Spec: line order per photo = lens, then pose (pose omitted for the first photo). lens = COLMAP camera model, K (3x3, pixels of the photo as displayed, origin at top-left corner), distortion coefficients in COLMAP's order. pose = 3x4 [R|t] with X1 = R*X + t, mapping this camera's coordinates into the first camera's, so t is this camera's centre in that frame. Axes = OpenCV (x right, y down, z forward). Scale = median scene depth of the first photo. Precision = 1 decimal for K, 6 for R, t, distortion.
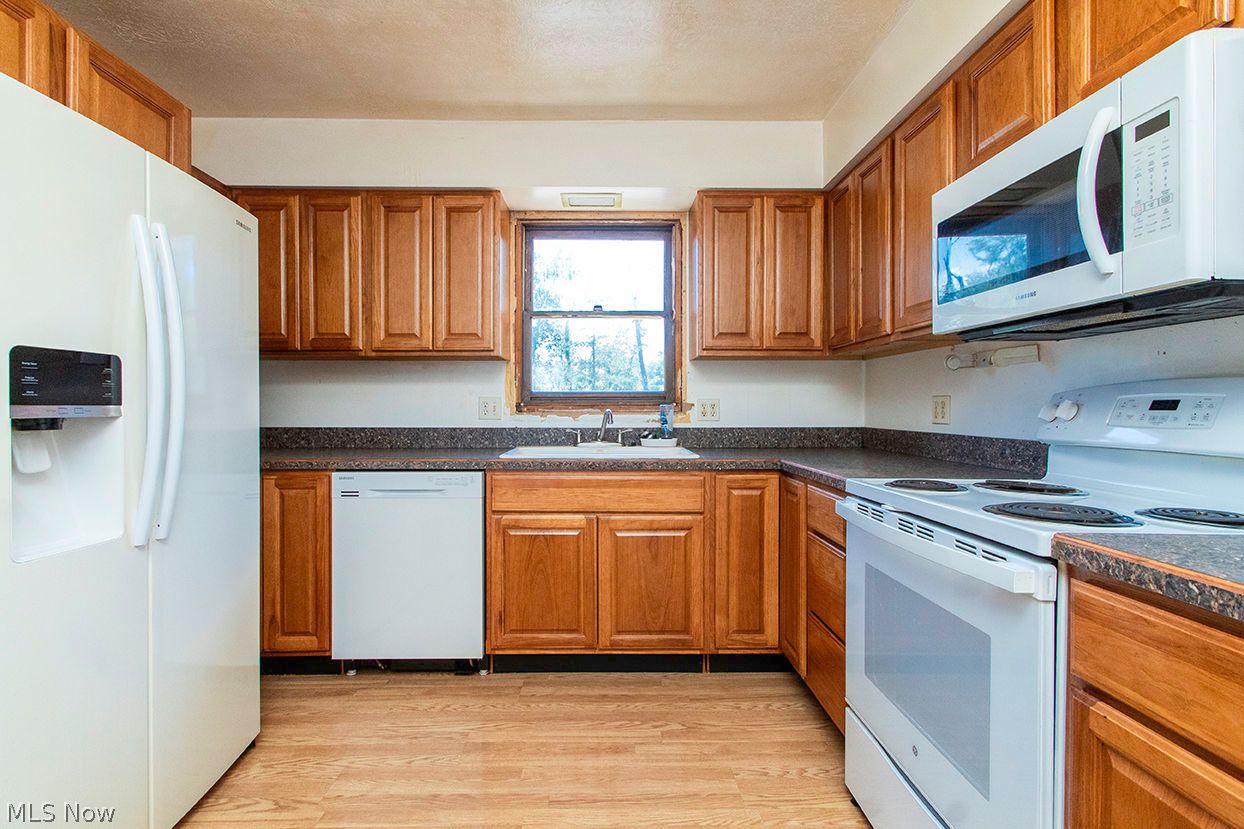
lens RADIAL K [[580.5, 0, 608.3], [0, 580.5, 409.6], [0, 0, 1]] dist [0.002006, 0.001505]
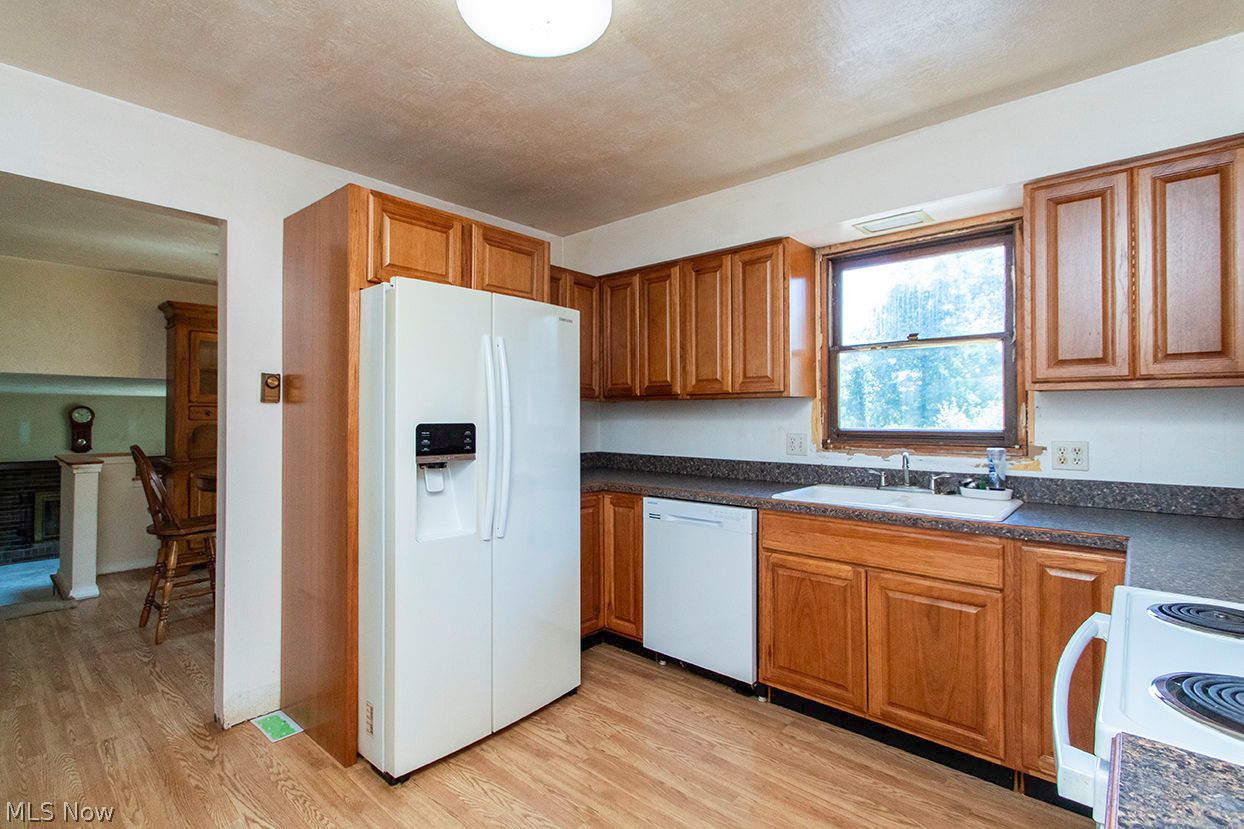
lens RADIAL K [[580.5, 0, 608.3], [0, 580.5, 409.6], [0, 0, 1]] dist [0.002006, 0.001505]
pose [[0.730132, -0.007547, -0.683264, 0.317083], [-0.001772, 0.999915, -0.012939, -0.062039], [0.683304, 0.010658, 0.730056, 0.031879]]
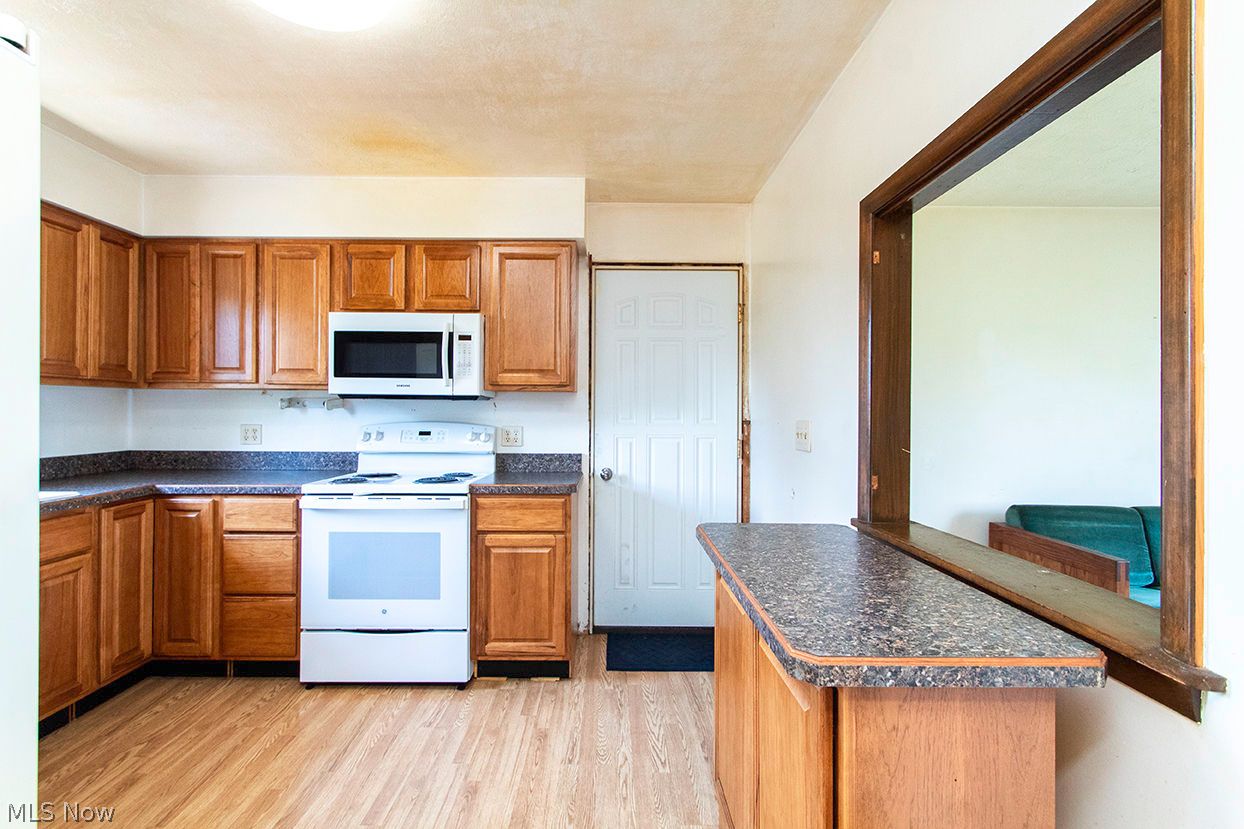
lens RADIAL K [[580.5, 0, 608.3], [0, 580.5, 409.6], [0, 0, 1]] dist [0.002006, 0.001505]
pose [[0.007958, 0.001211, 0.999968, -0.805952], [-0.001541, 0.999998, -0.001199, -0.058221], [-0.999967, -0.001531, 0.007960, 0.121053]]
